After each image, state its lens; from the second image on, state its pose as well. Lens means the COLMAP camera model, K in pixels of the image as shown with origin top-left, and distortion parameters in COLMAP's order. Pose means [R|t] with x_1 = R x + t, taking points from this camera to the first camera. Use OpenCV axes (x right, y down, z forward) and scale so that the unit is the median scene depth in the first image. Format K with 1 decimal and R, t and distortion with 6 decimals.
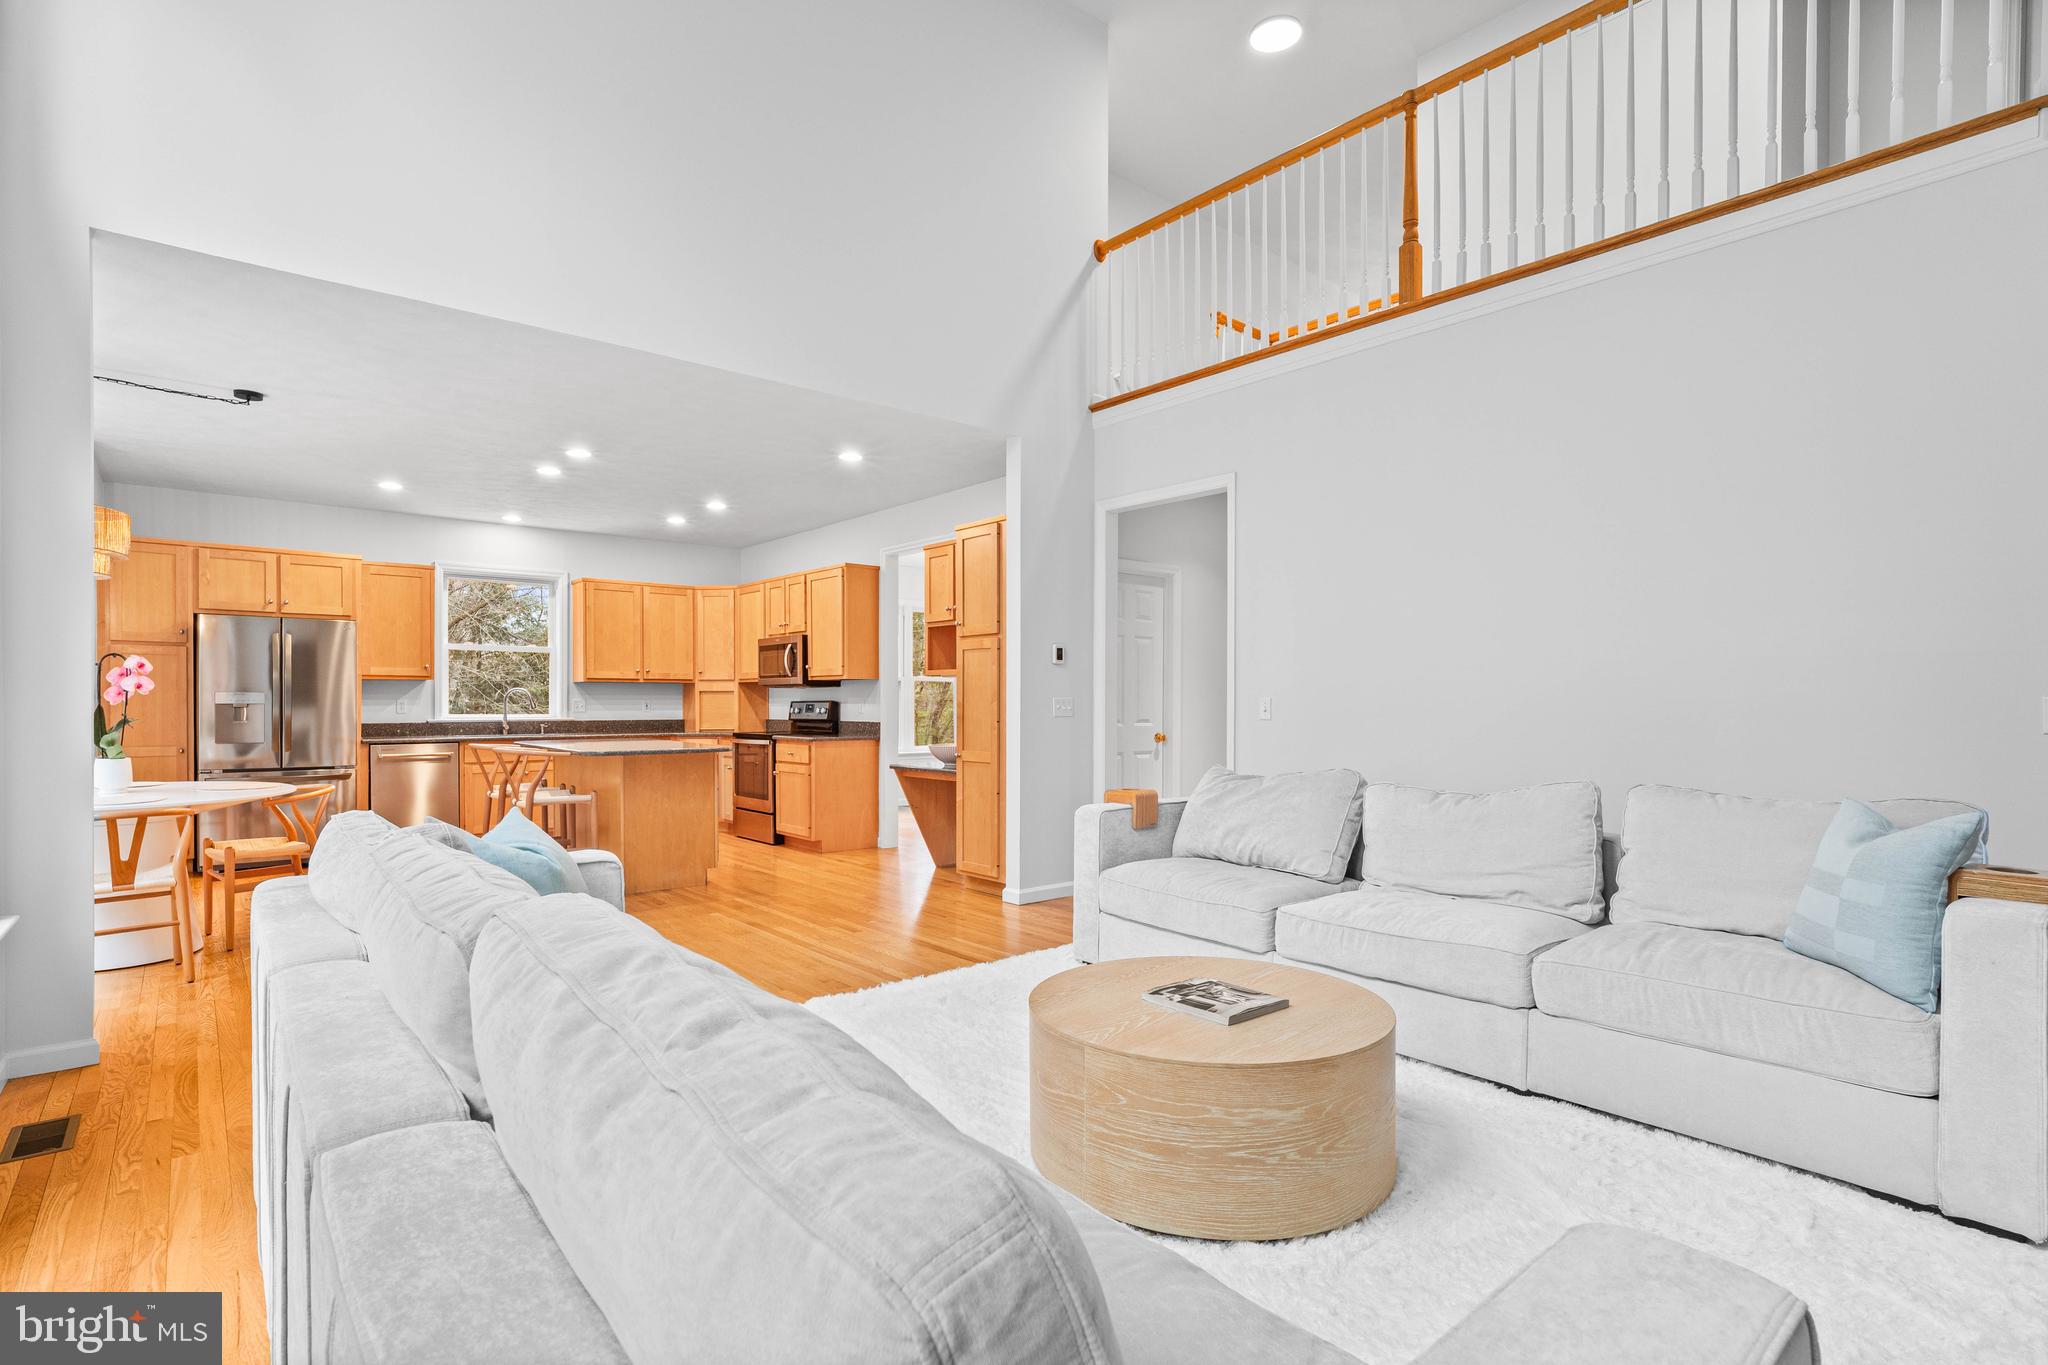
lens RADIAL K [[978.3, 0, 993.0], [0, 978.3, 712.4], [0, 0, 1]] dist [0.002295, 0.000346]
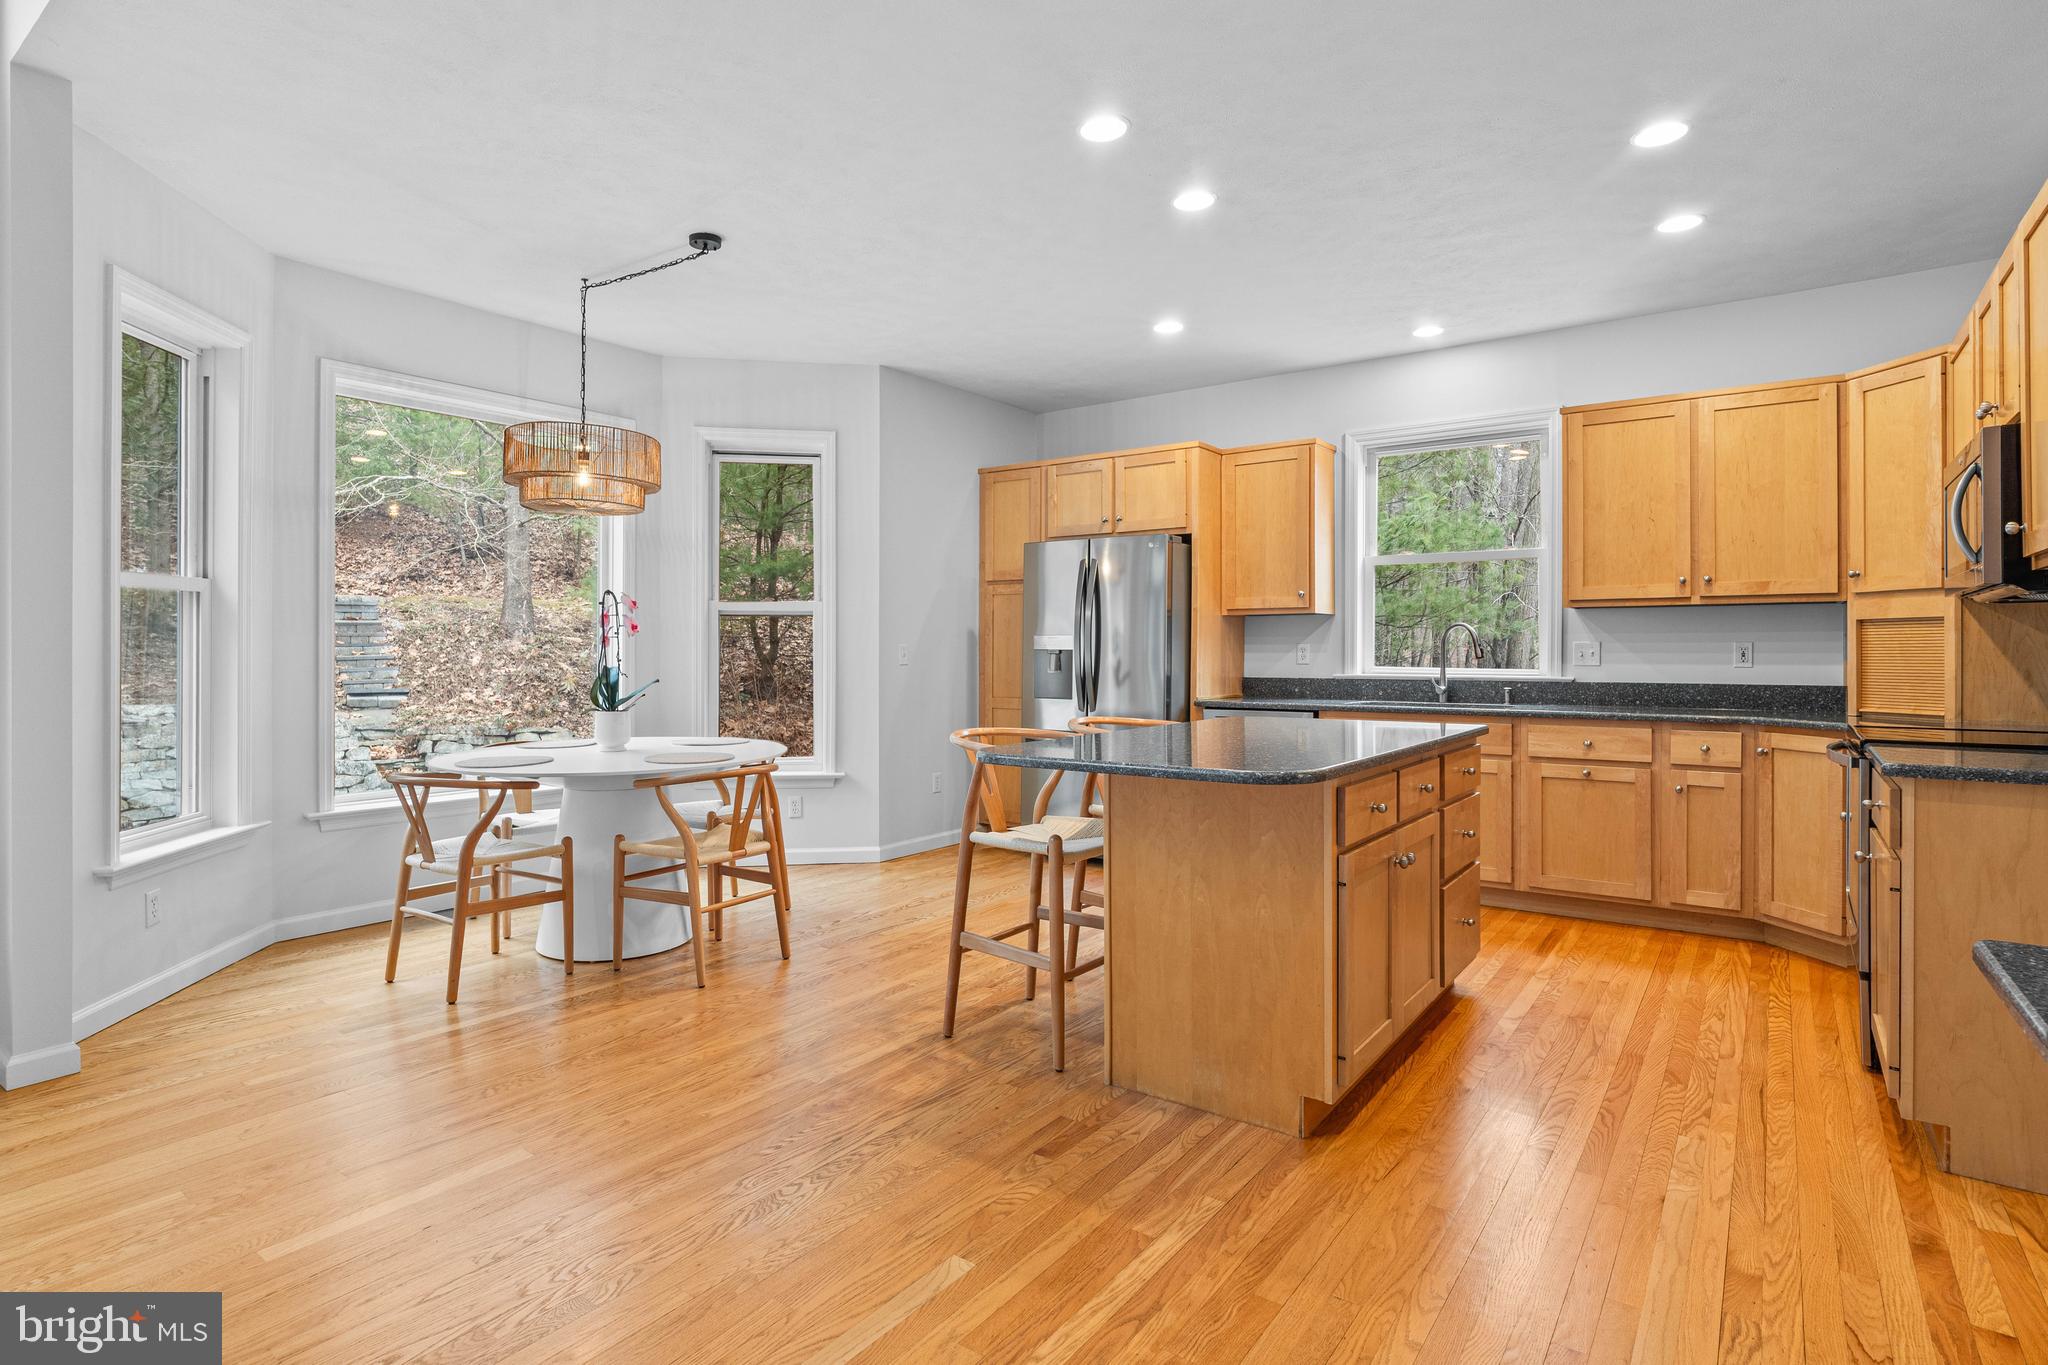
lens RADIAL K [[1044.7, 0, 1018.7], [0, 1044.7, 648.2], [0, 0, 1]] dist [0.000899, 0.000346]
pose [[0.249252, -0.002793, -0.968435, 0.047479], [-0.010183, 0.999933, -0.005505, -0.003796], [0.968385, 0.011234, 0.249207, 0.597663]]
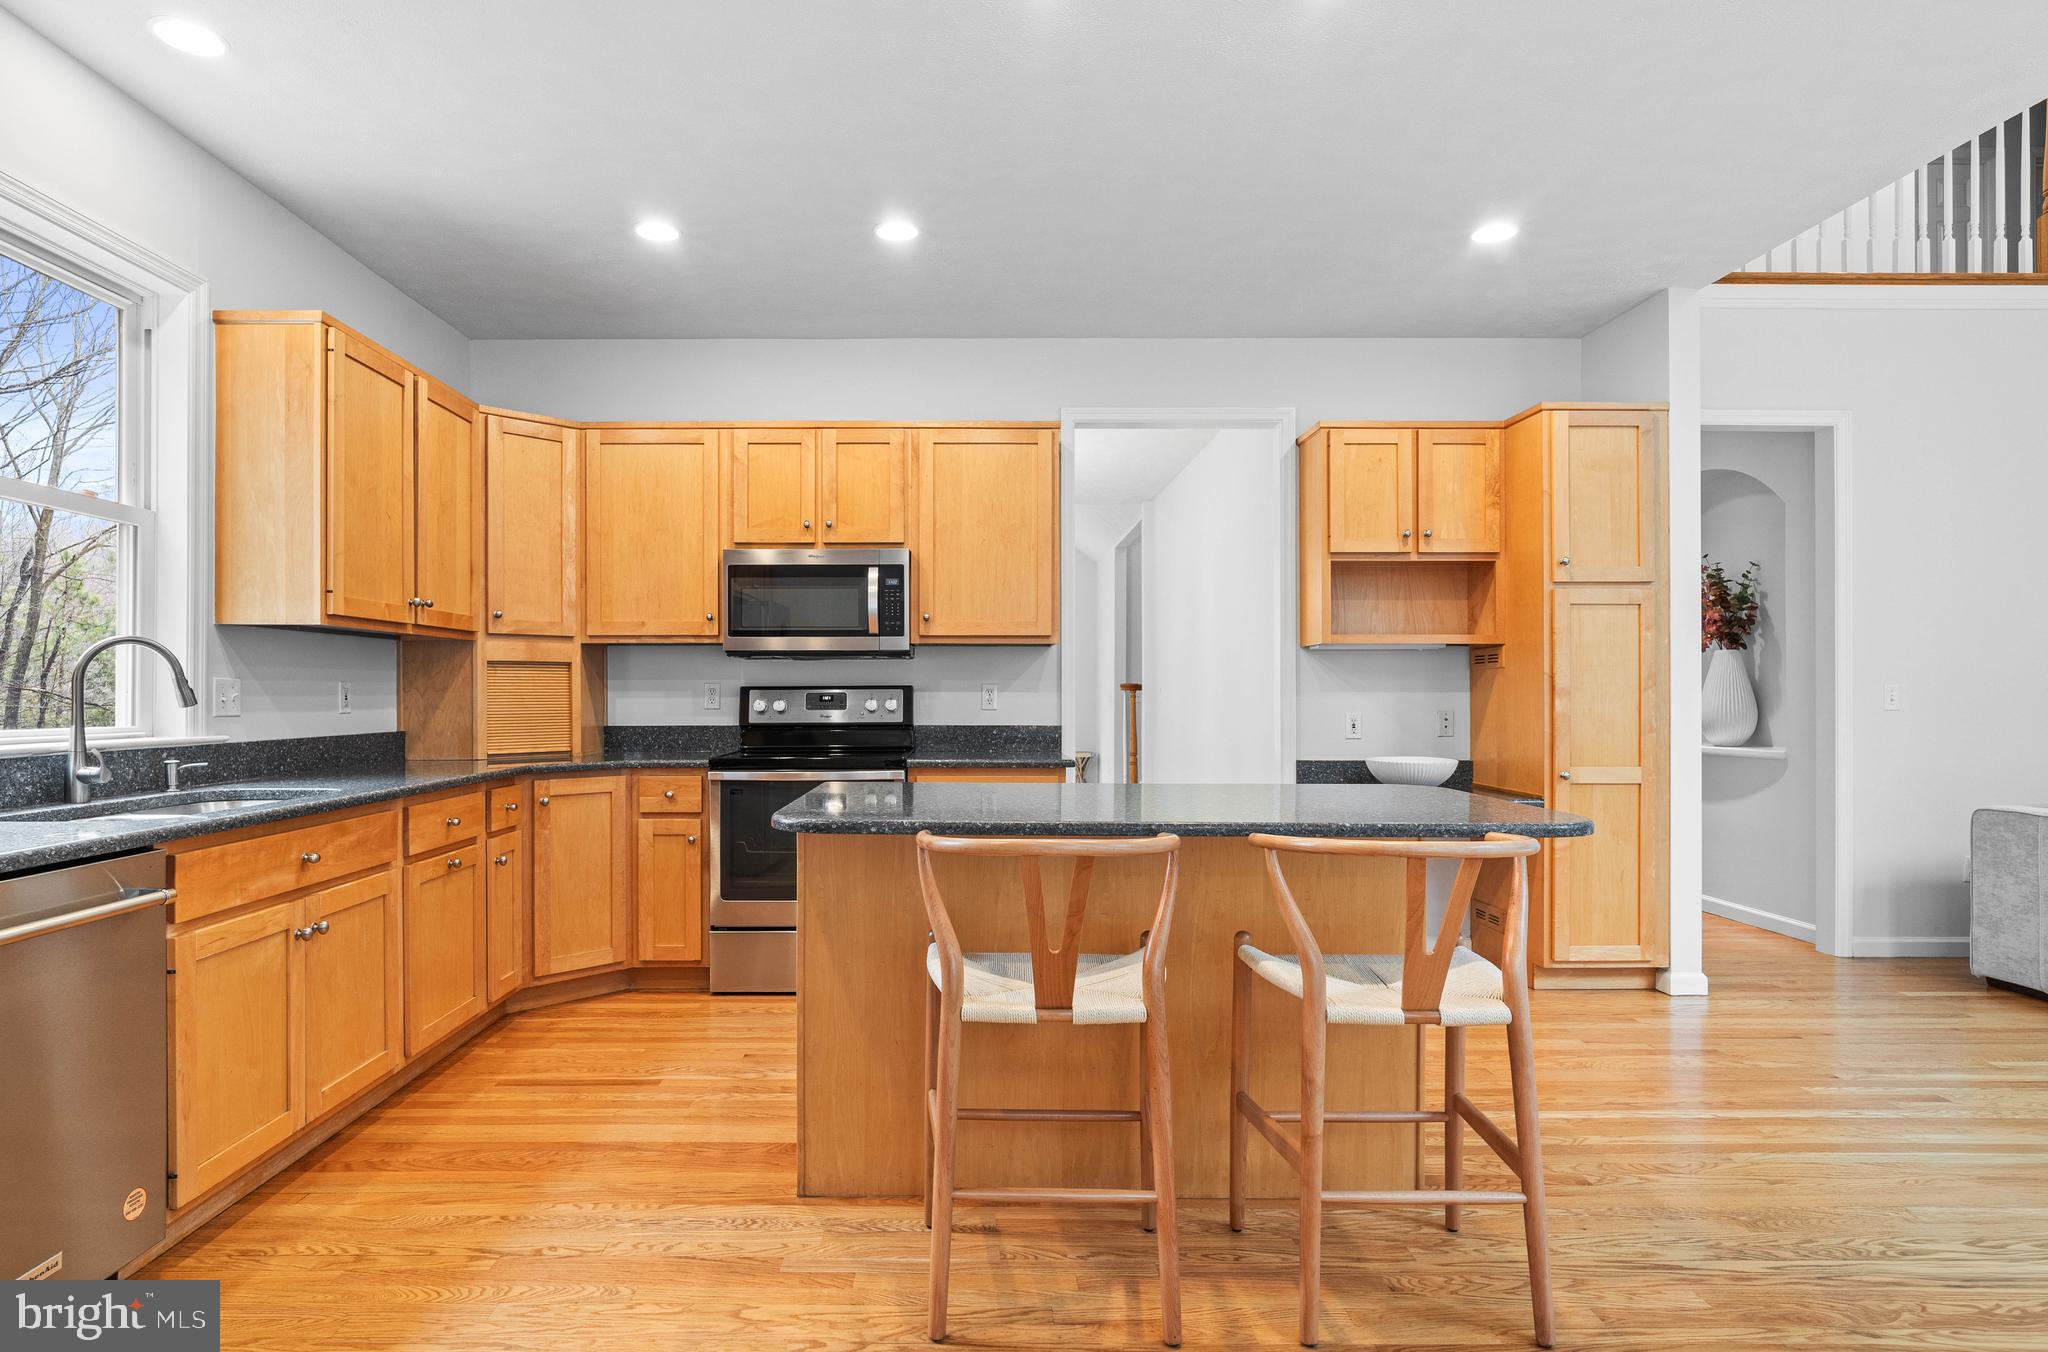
lens RADIAL K [[1075.8, 0, 960.4], [0, 1075.8, 695.3], [0, 0, 1]] dist [-0.023059, 0.000337]
pose [[0.642709, -0.000184, 0.766110, -0.569476], [0.007665, 0.999951, -0.006191, -0.003494], [-0.766072, 0.009851, 0.642680, 0.618110]]
